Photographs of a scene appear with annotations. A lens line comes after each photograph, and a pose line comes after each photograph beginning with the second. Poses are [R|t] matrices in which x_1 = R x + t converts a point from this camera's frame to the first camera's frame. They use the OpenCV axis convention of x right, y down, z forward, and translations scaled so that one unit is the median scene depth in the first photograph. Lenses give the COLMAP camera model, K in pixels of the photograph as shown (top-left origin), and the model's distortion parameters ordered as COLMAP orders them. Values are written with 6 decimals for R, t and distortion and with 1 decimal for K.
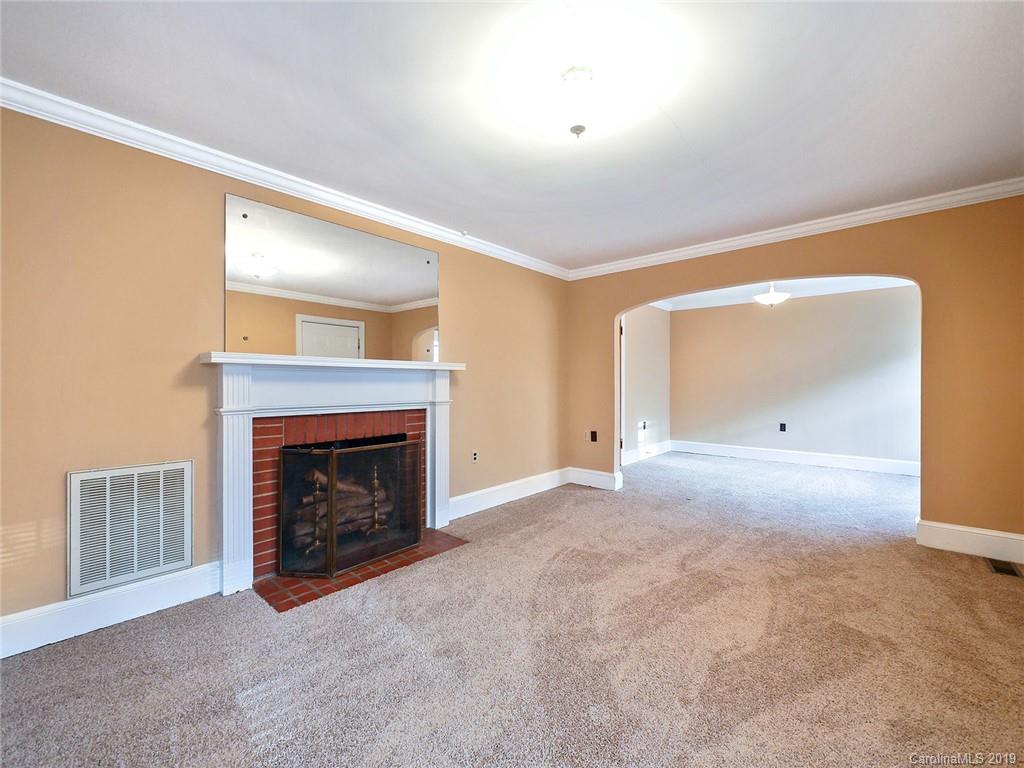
lens RADIAL K [[440.3, 0, 516.4], [0, 440.3, 378.2], [0, 0, 1]] dist [-0.011037, 0.000874]
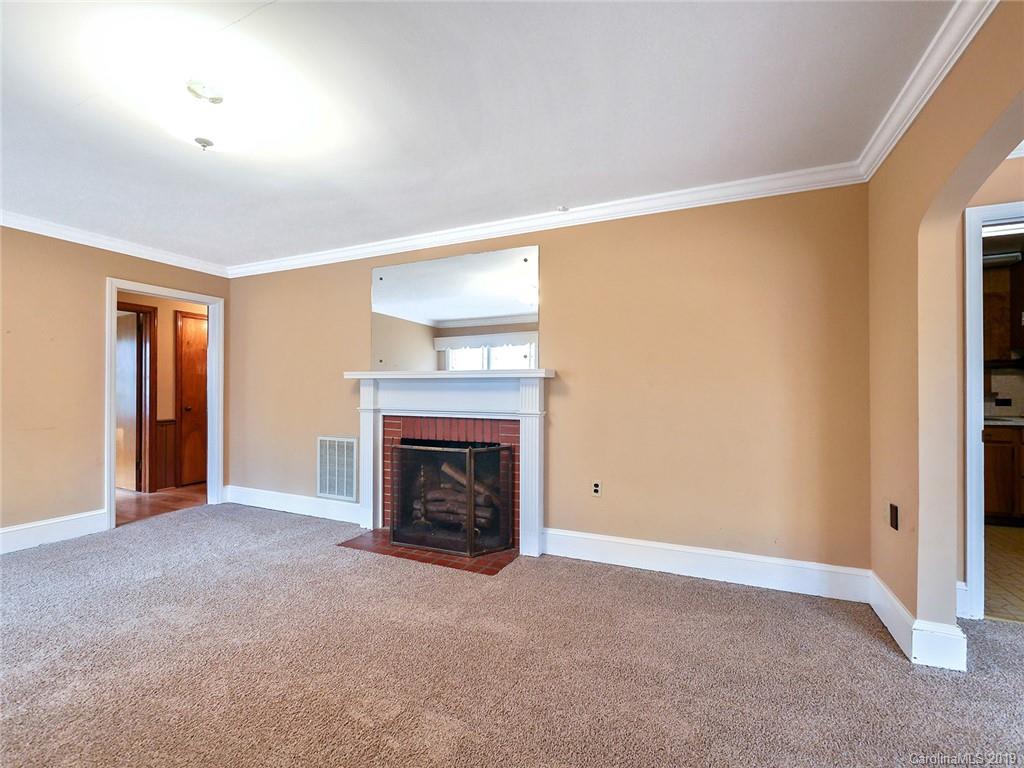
lens RADIAL K [[440.3, 0, 513.9], [0, 440.3, 390.1], [0, 0, 1]] dist [-0.011037, 0.000874]
pose [[0.299745, -0.001788, -0.954018, 0.750270], [0.002621, 0.999996, -0.001051, 0.008563], [0.954016, -0.002186, 0.299749, 0.797890]]
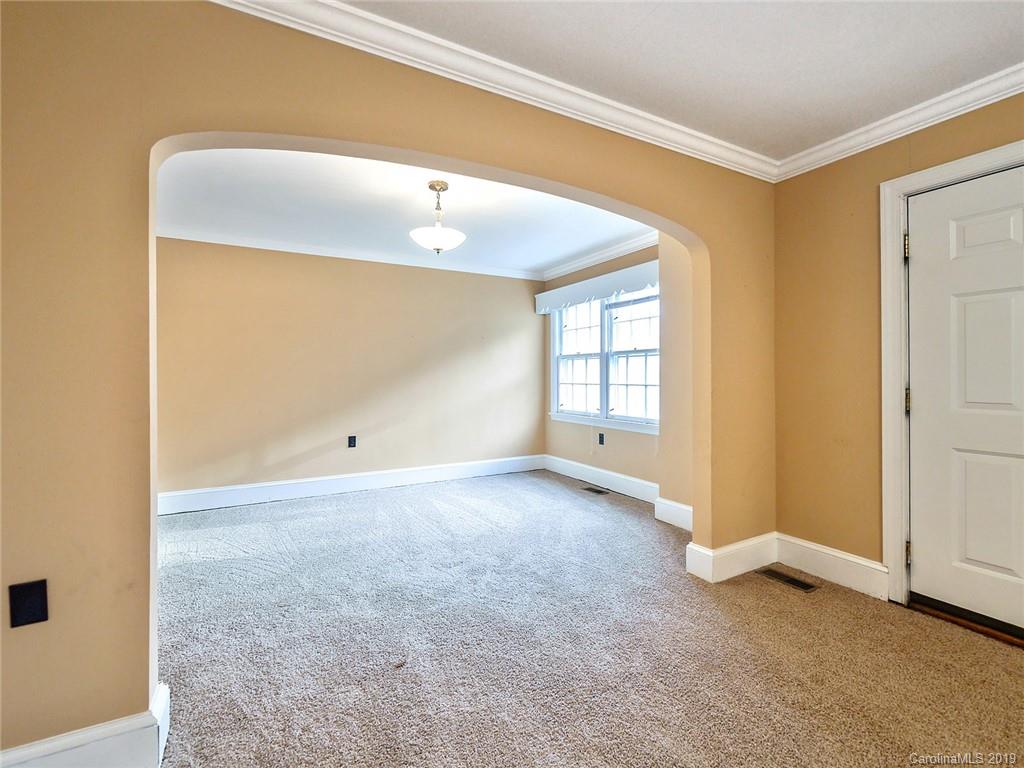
lens RADIAL K [[440.3, 0, 519.1], [0, 440.3, 376.4], [0, 0, 1]] dist [-0.011037, 0.000874]
pose [[0.318070, 0.000492, 0.948067, 0.067058], [-0.005825, 0.999982, 0.001436, 0.012241], [-0.948049, -0.005979, 0.318067, 1.107586]]
